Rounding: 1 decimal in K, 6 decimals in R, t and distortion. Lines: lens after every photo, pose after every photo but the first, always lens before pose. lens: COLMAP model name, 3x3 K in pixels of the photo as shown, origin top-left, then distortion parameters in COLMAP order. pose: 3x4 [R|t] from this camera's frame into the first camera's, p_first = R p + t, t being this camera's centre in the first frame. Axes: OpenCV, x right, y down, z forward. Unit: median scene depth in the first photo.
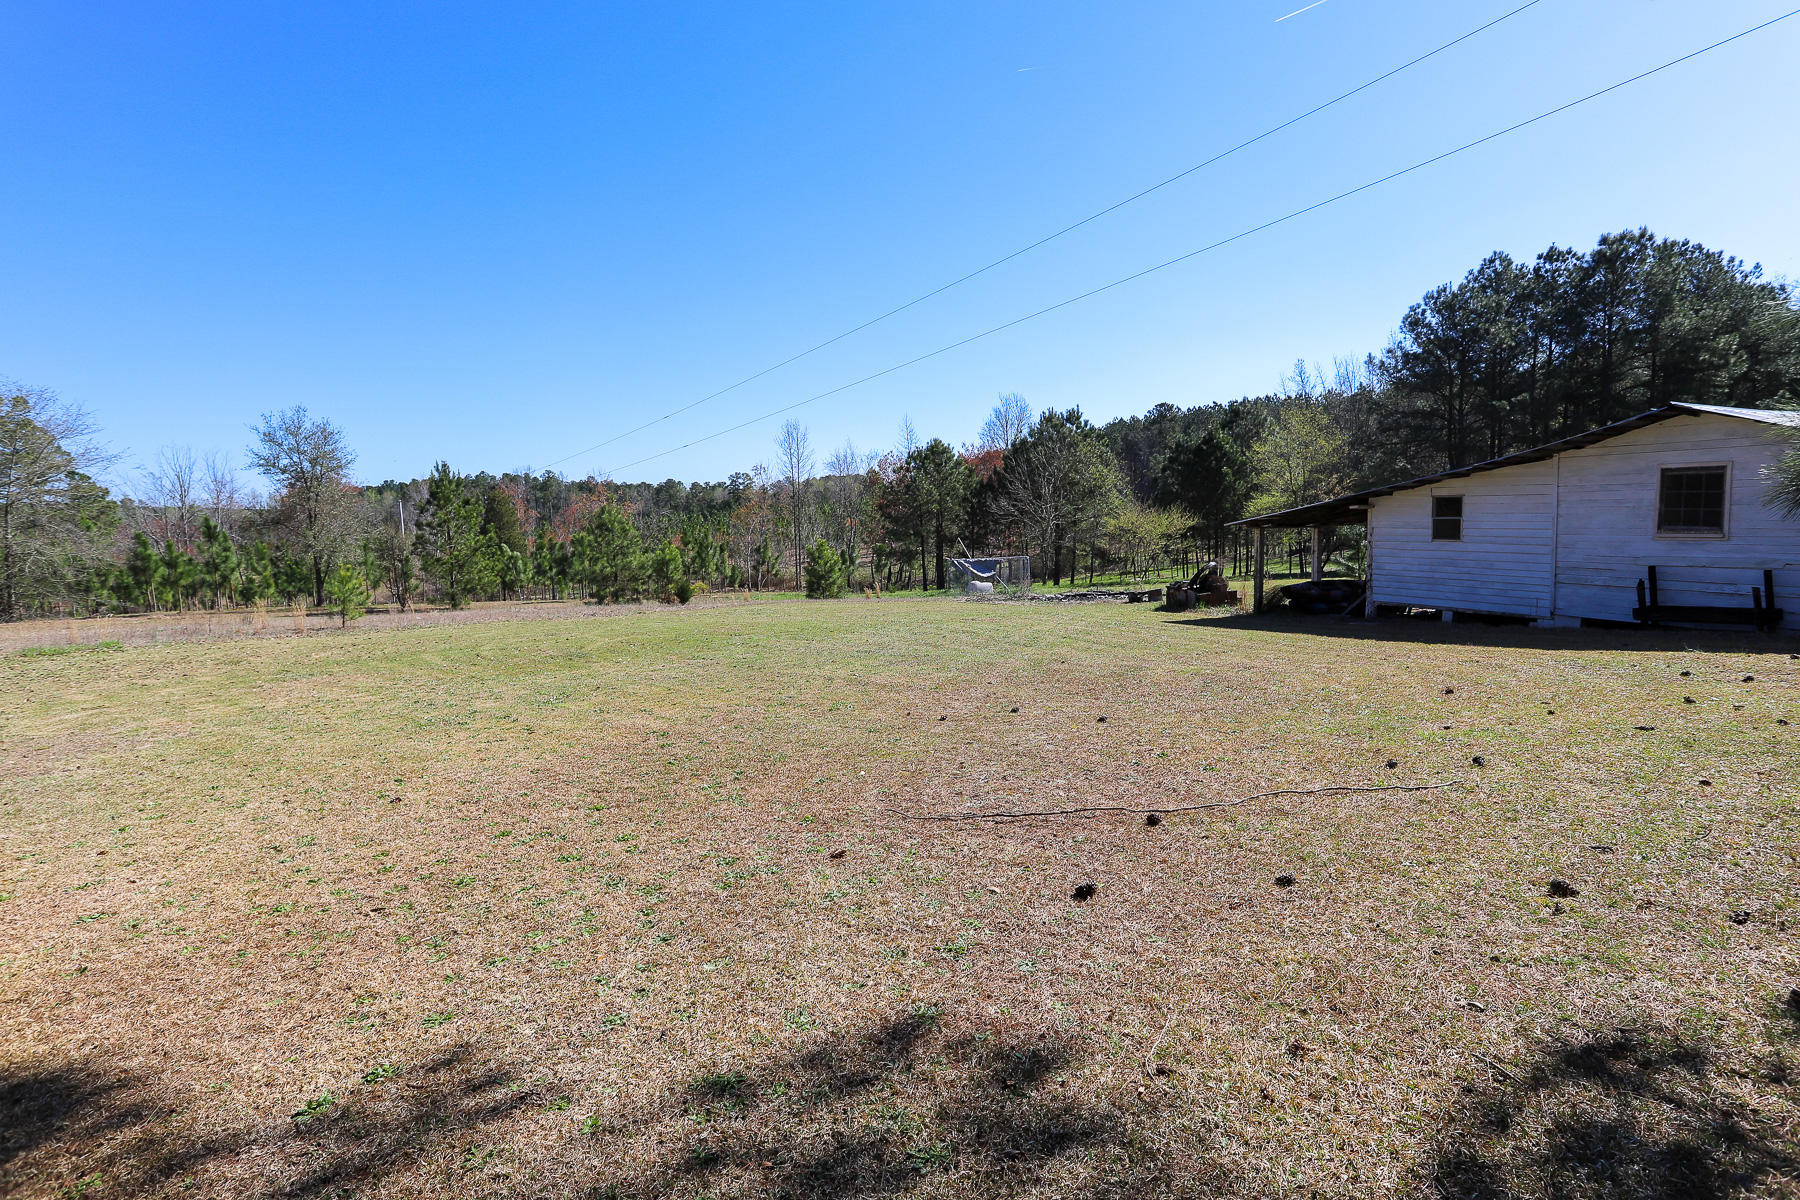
lens RADIAL K [[866.5, 0, 897.8], [0, 866.5, 590.6], [0, 0, 1]] dist [-0.066691, 0.035169]
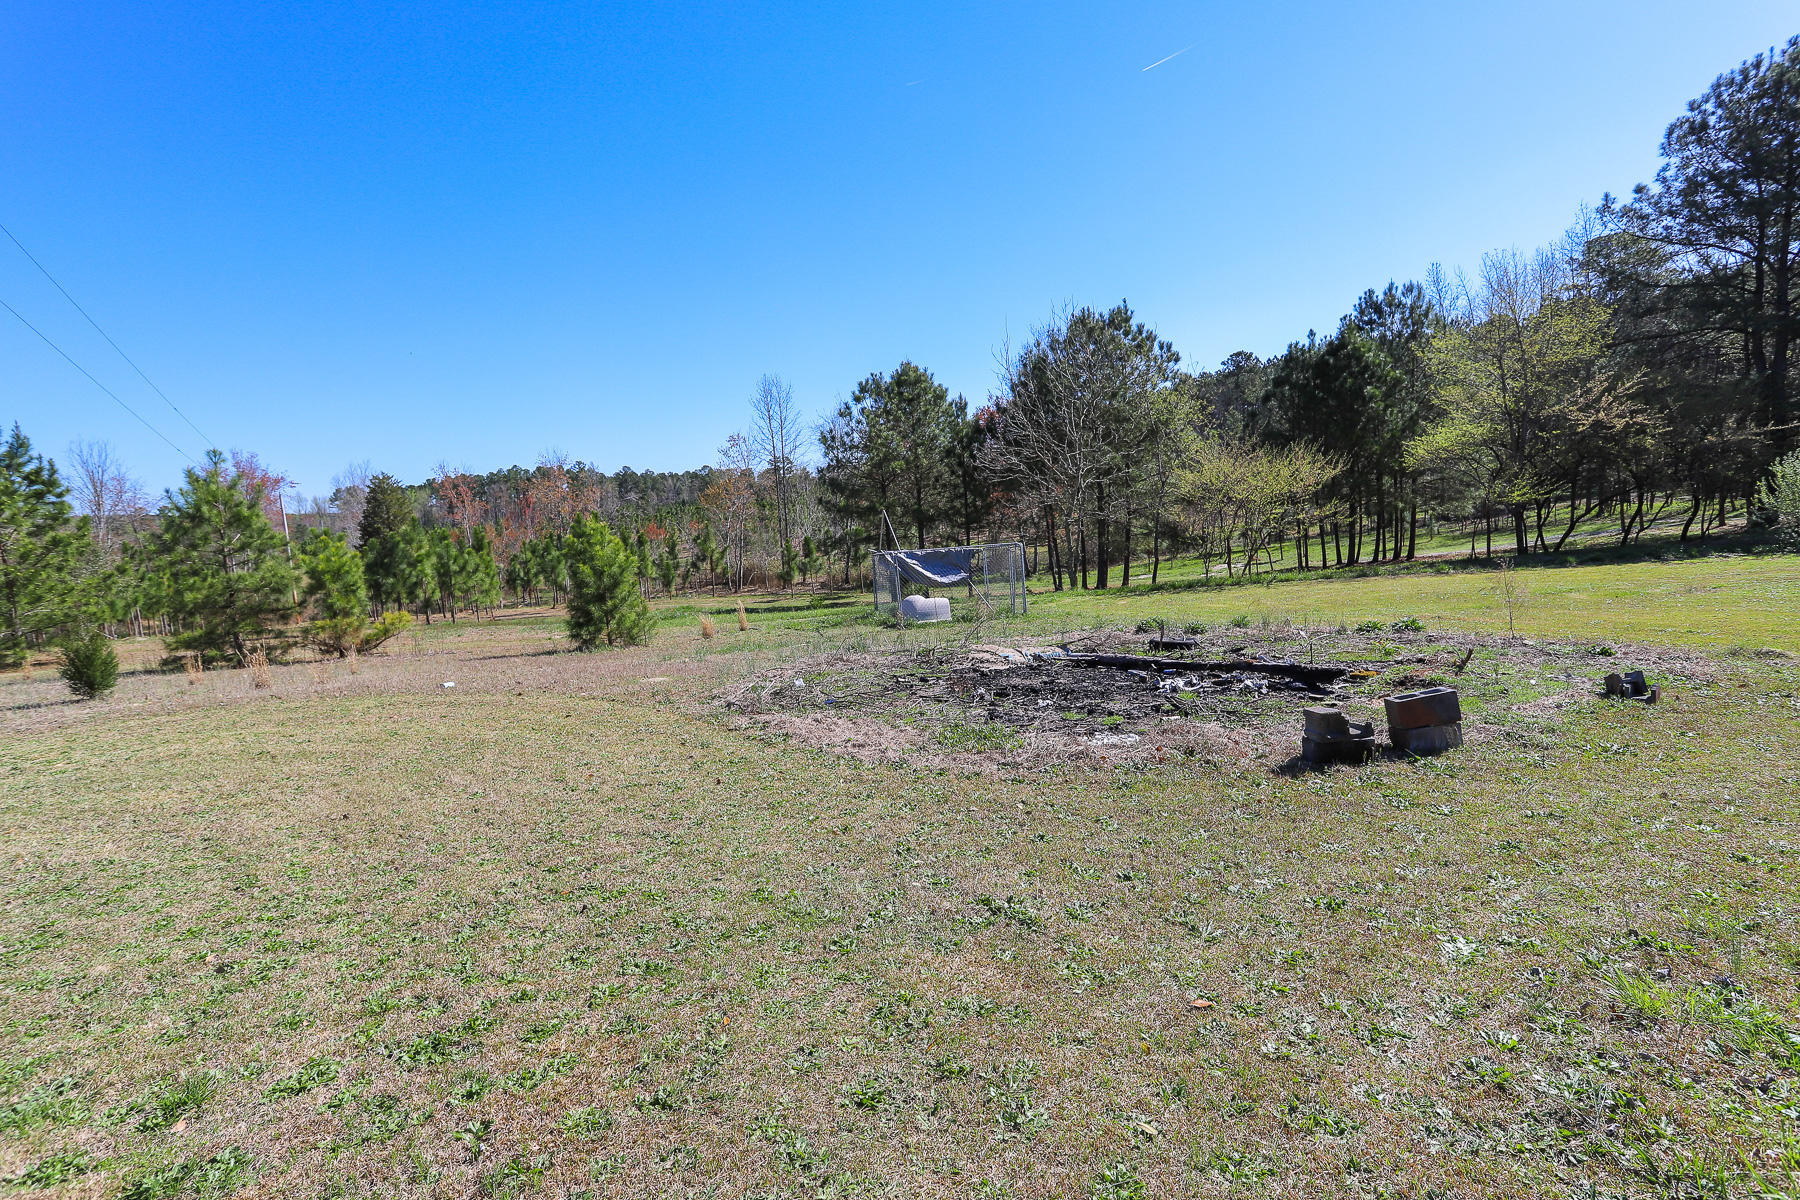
lens RADIAL K [[866.5, 0, 897.8], [0, 866.5, 590.6], [0, 0, 1]] dist [-0.066691, 0.035169]
pose [[0.996752, -0.026452, -0.076065, 0.082922], [0.027878, 0.999454, 0.017747, -0.016168], [0.075554, -0.019810, 0.996945, 0.355008]]
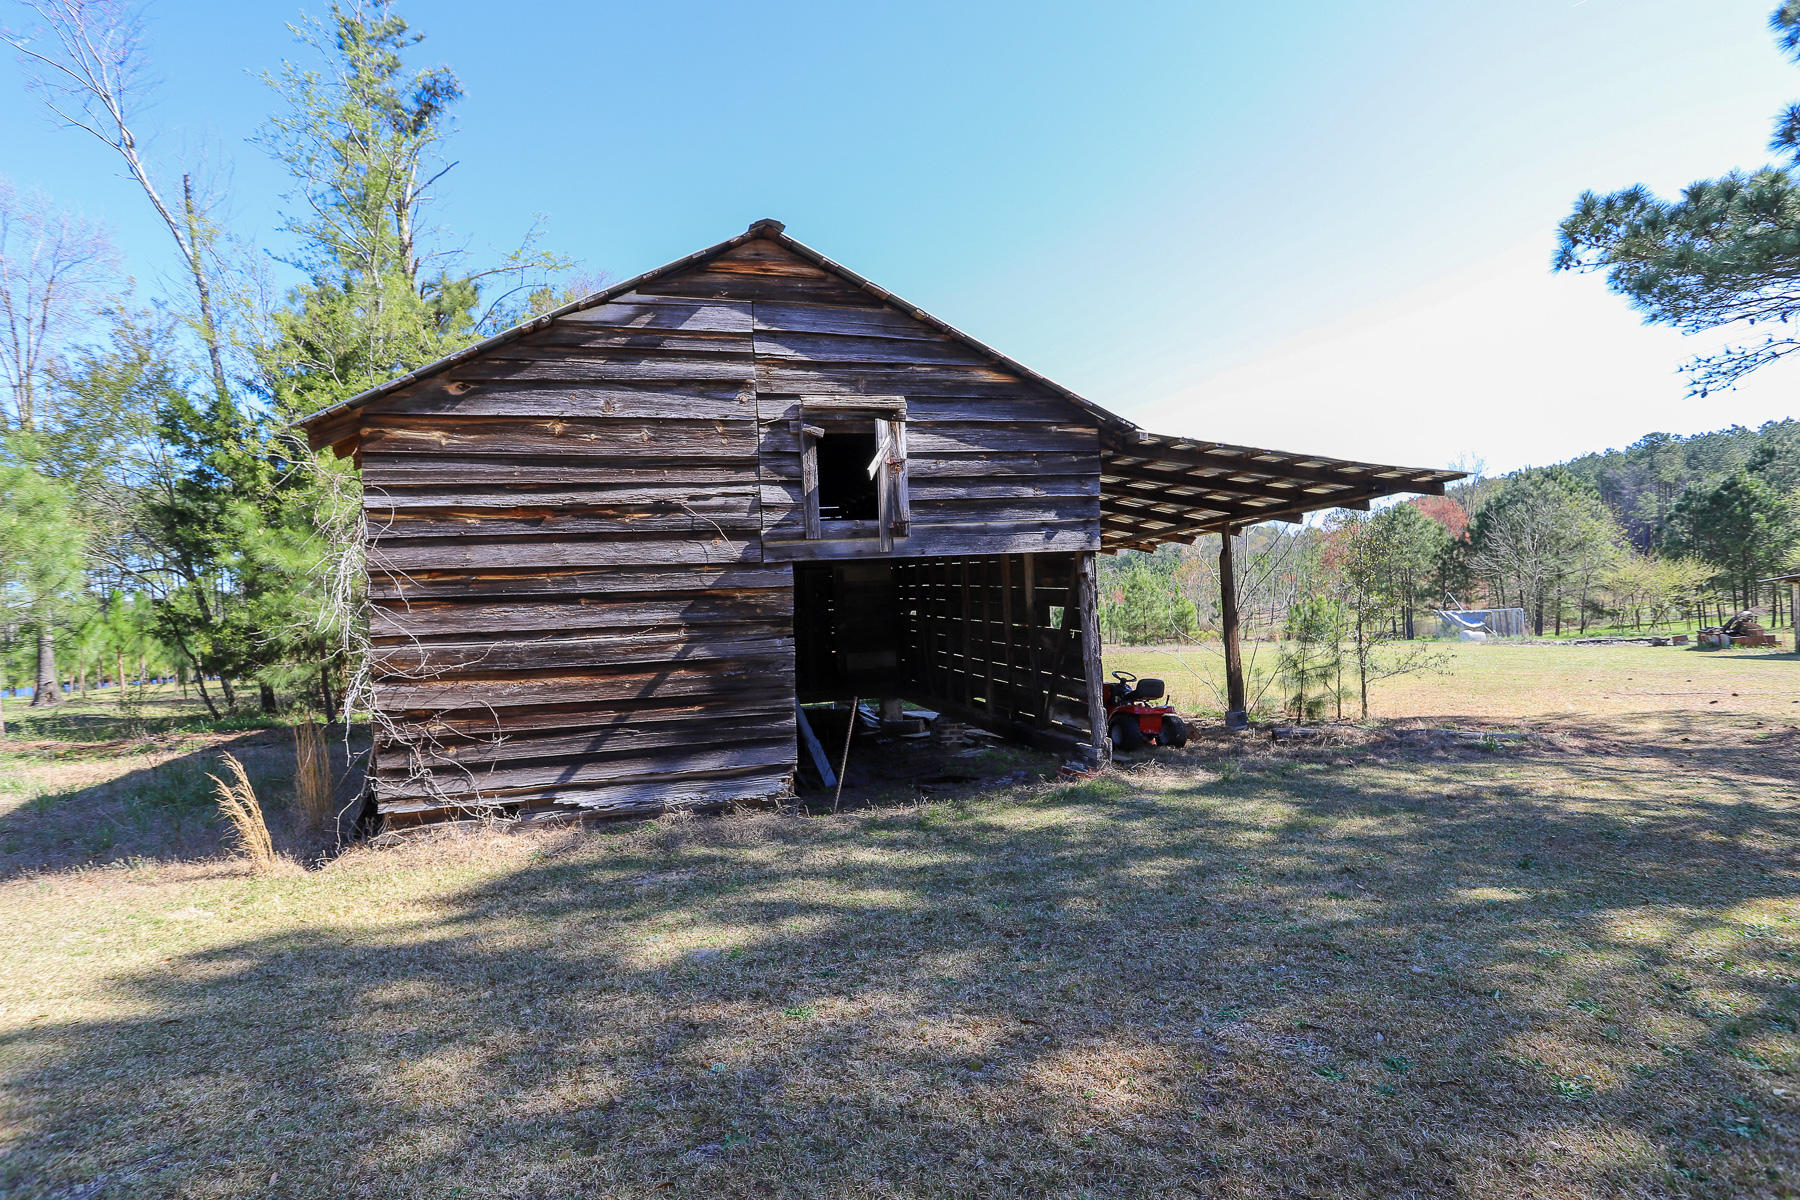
lens RADIAL K [[866.5, 0, 897.8], [0, 866.5, 590.6], [0, 0, 1]] dist [-0.066691, 0.035169]
pose [[0.907497, -0.011264, -0.419907, -0.086048], [-0.015341, 0.998085, -0.059926, 0.010271], [0.419778, 0.060825, 0.905586, -0.222903]]
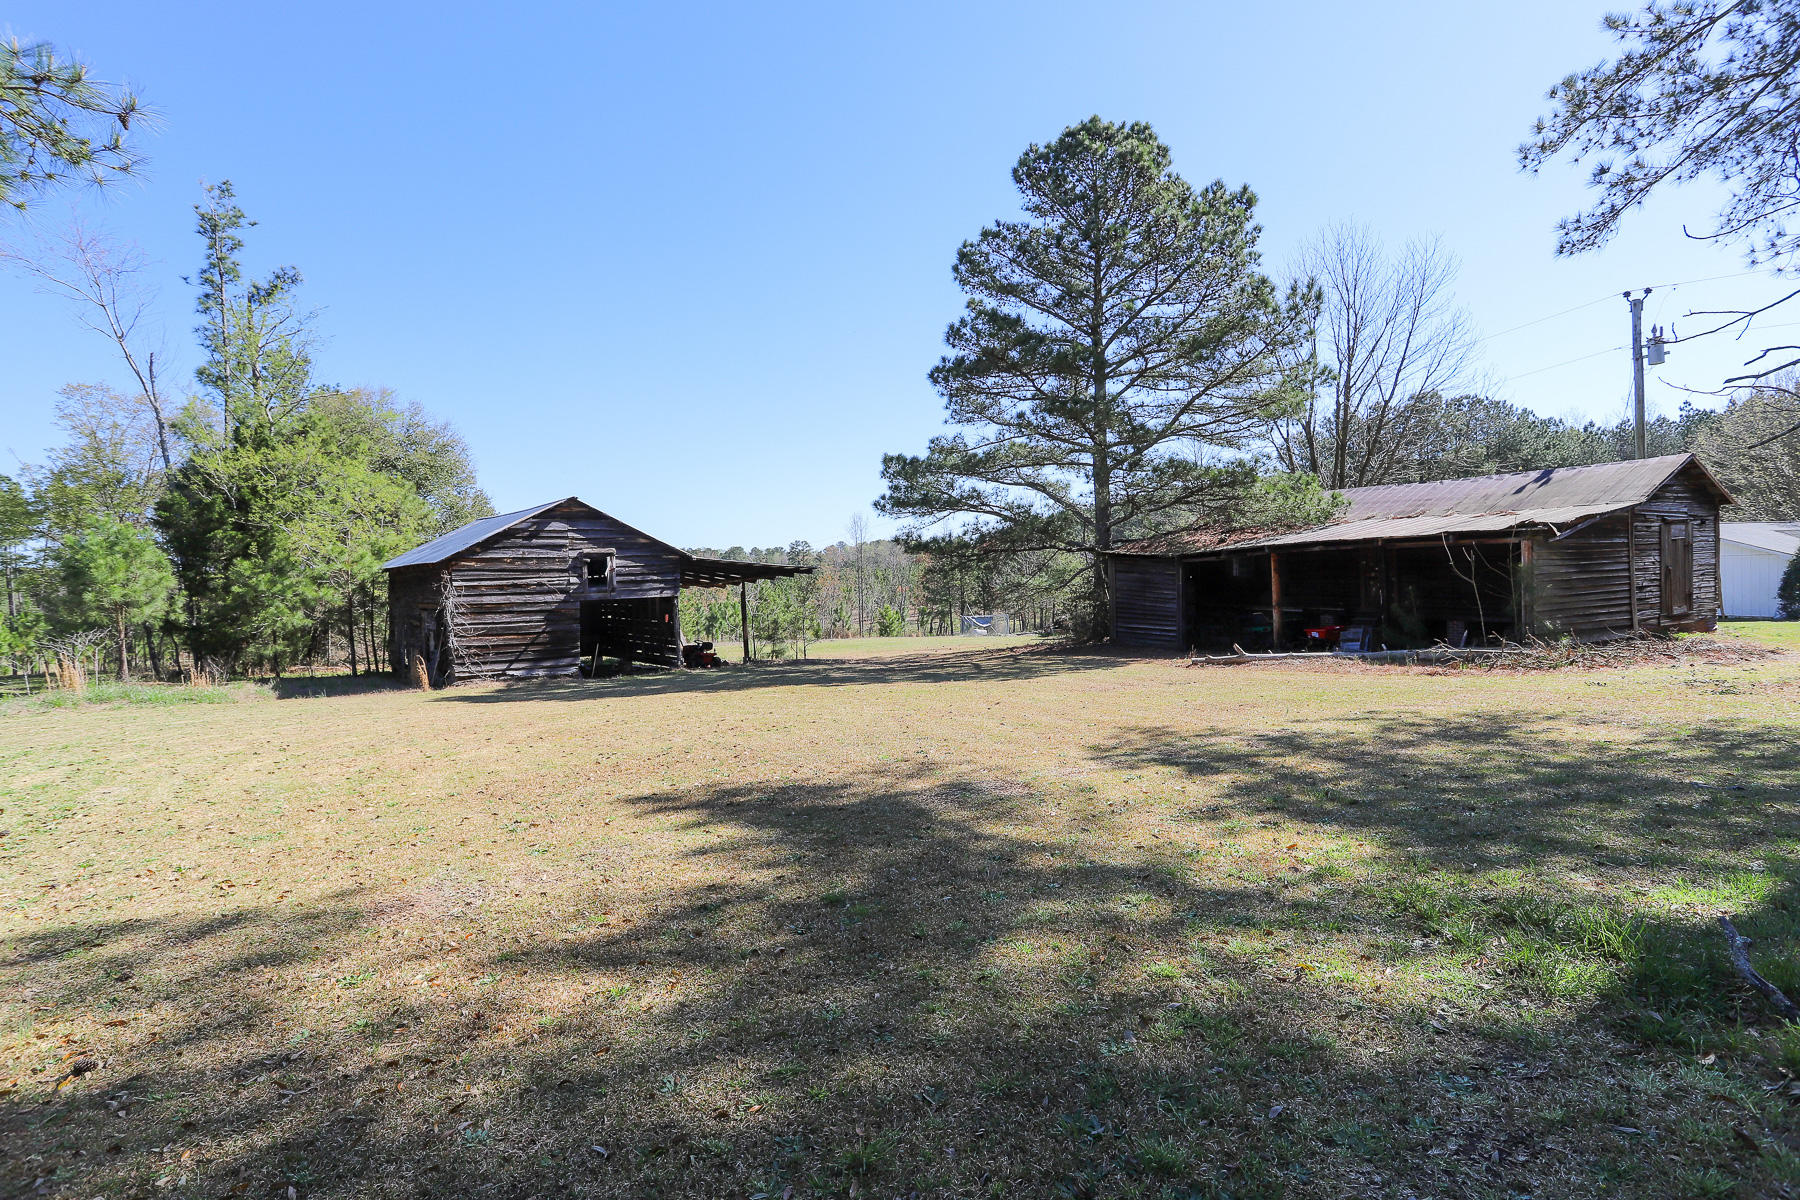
lens RADIAL K [[876.2, 0, 907.6], [0, 876.2, 590.9], [0, 0, 1]] dist [-0.046465, 0.023487]
pose [[0.998879, -0.008372, -0.046592, 0.023457], [0.005141, 0.997600, -0.069054, 0.023698], [0.047059, 0.068737, 0.996524, -0.524874]]
